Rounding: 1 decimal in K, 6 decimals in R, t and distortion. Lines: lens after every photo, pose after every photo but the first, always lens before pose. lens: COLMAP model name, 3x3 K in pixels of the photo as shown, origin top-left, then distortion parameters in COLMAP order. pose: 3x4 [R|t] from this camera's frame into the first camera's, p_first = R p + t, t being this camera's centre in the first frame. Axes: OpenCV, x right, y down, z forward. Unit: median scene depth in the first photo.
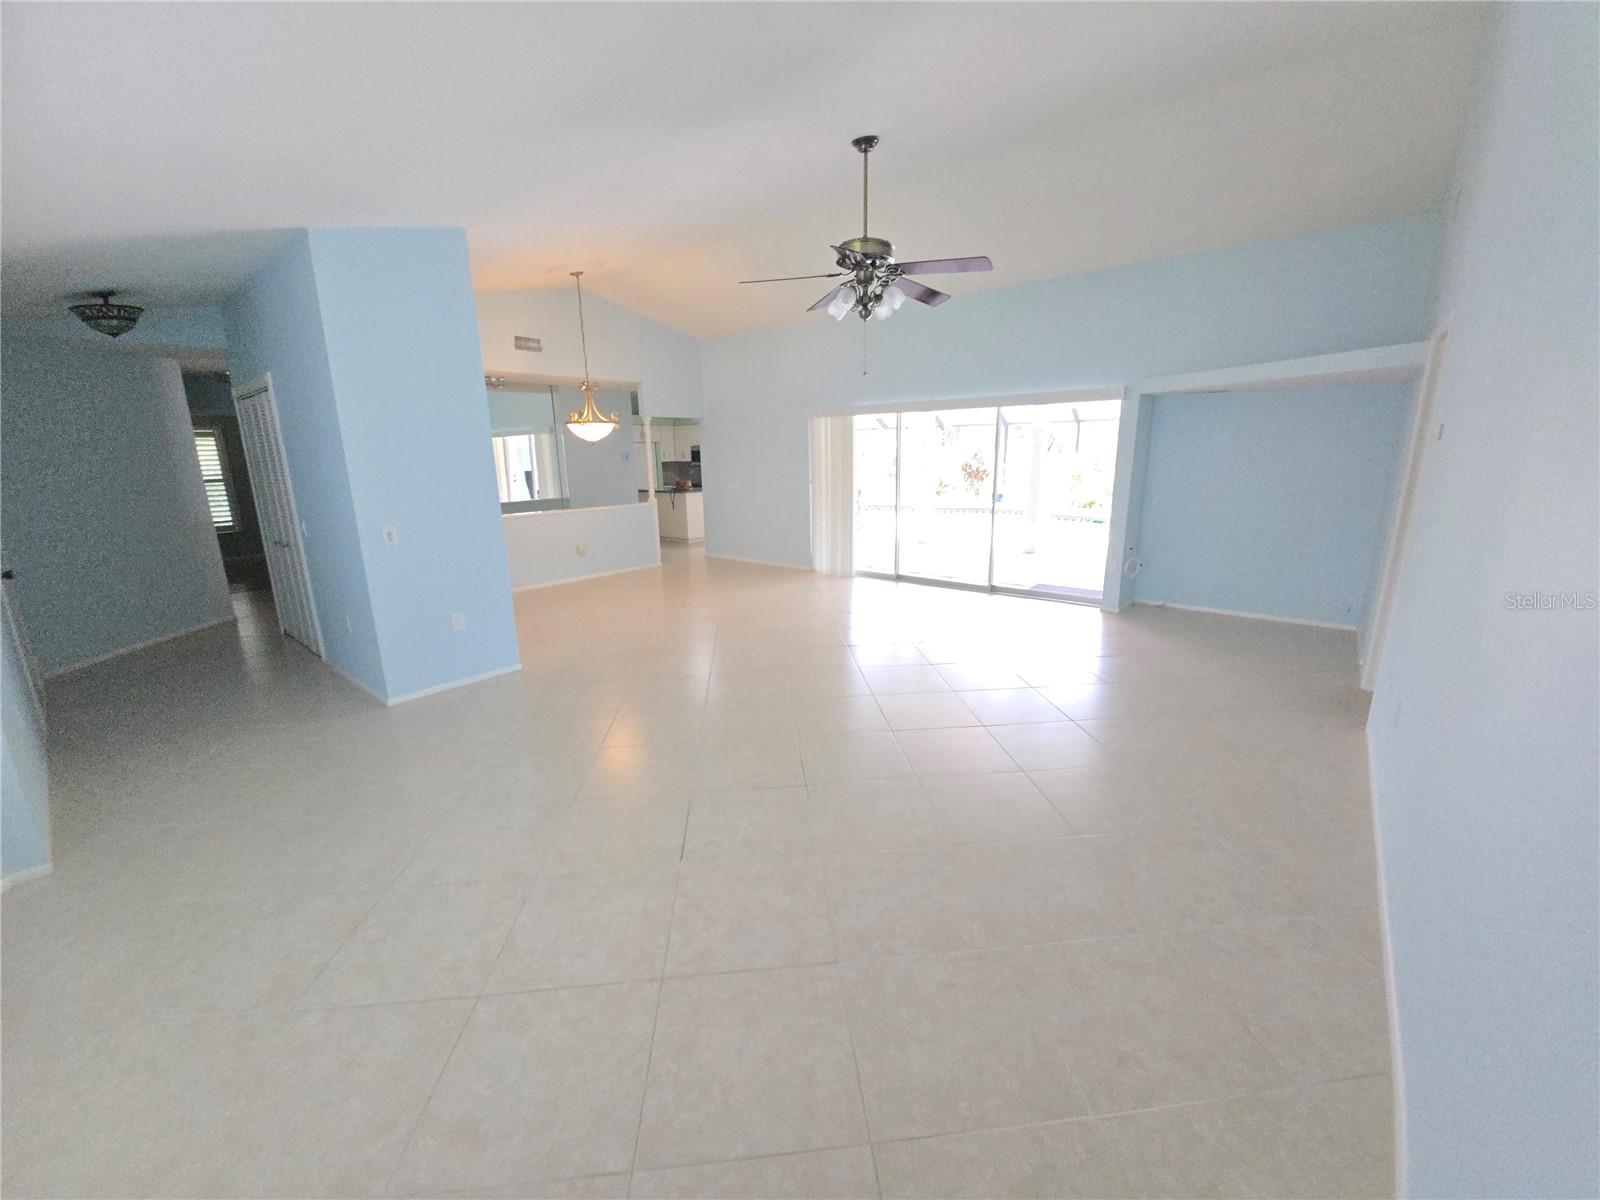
lens RADIAL K [[631.7, 0, 807.8], [0, 631.7, 604.3], [0, 0, 1]] dist [-0.003289, -0.009594]
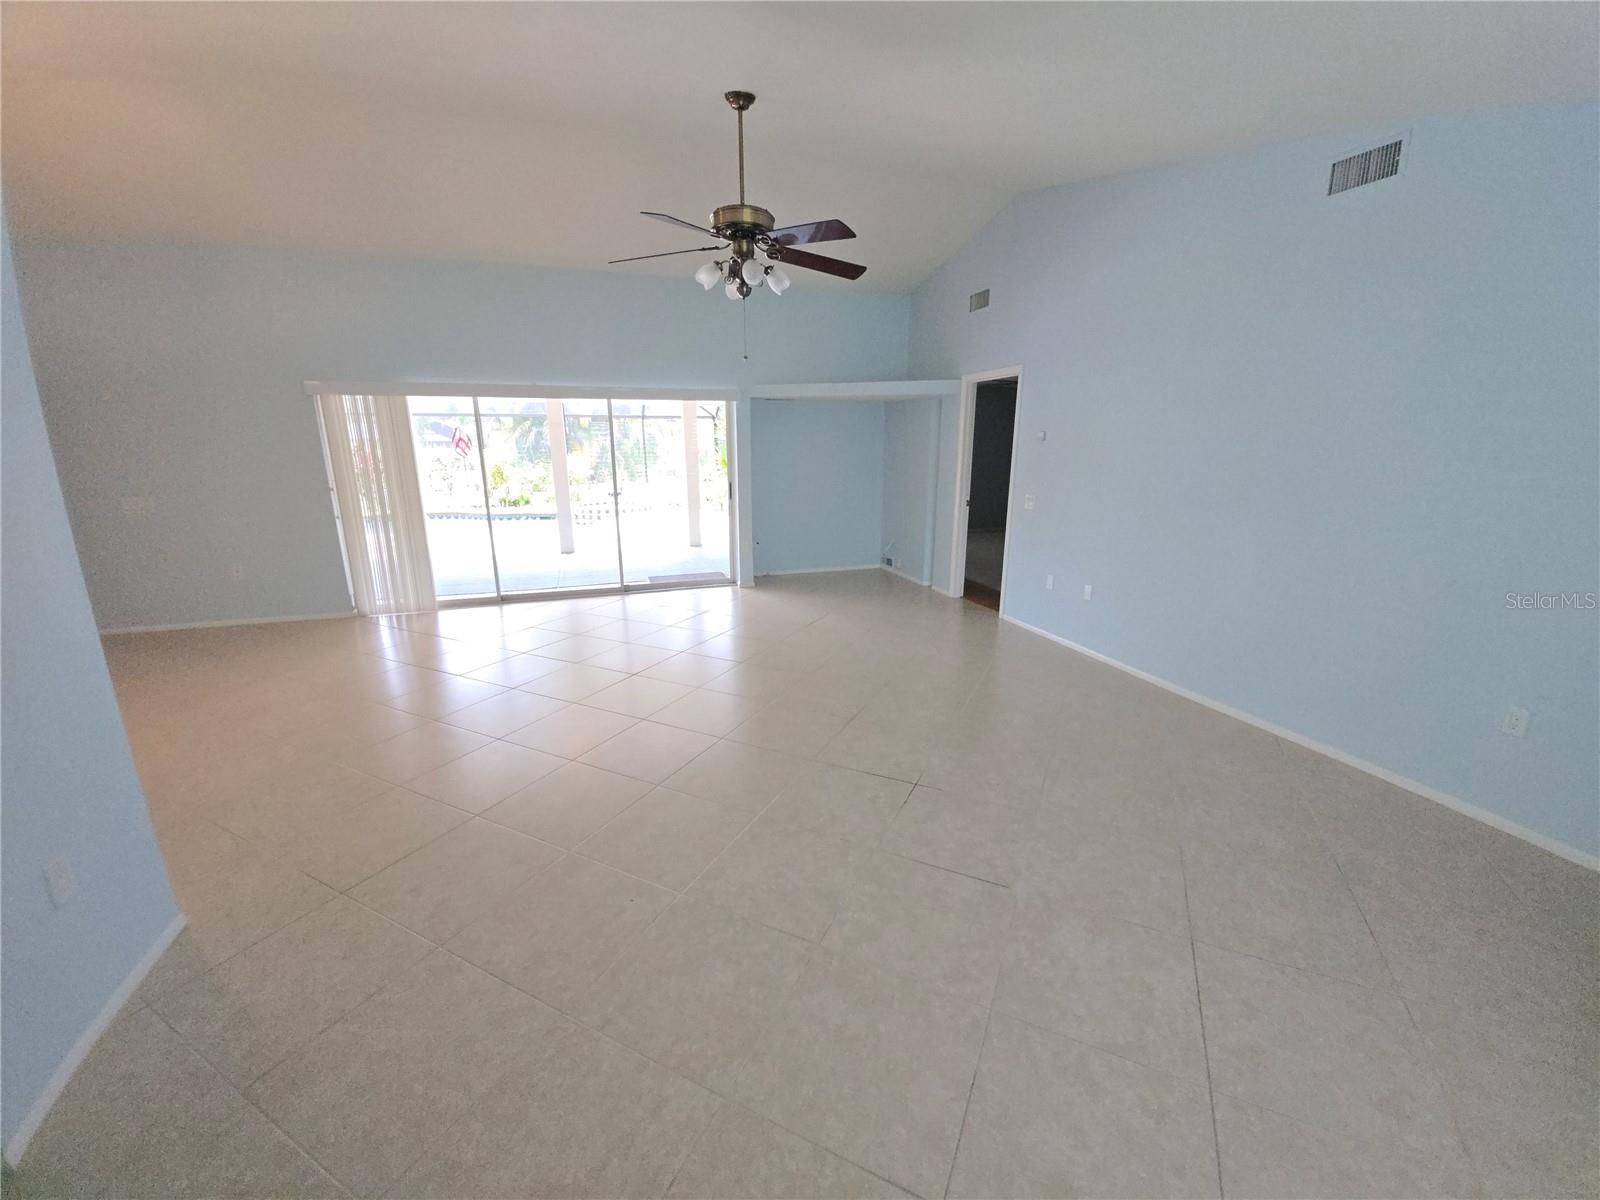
lens RADIAL K [[631.7, 0, 807.8], [0, 631.7, 604.3], [0, 0, 1]] dist [-0.003289, -0.009594]
pose [[0.510548, -0.196698, 0.837049, -0.399044], [0.194262, 0.974700, 0.110556, -0.058749], [-0.837617, 0.106163, 0.535842, 0.273645]]
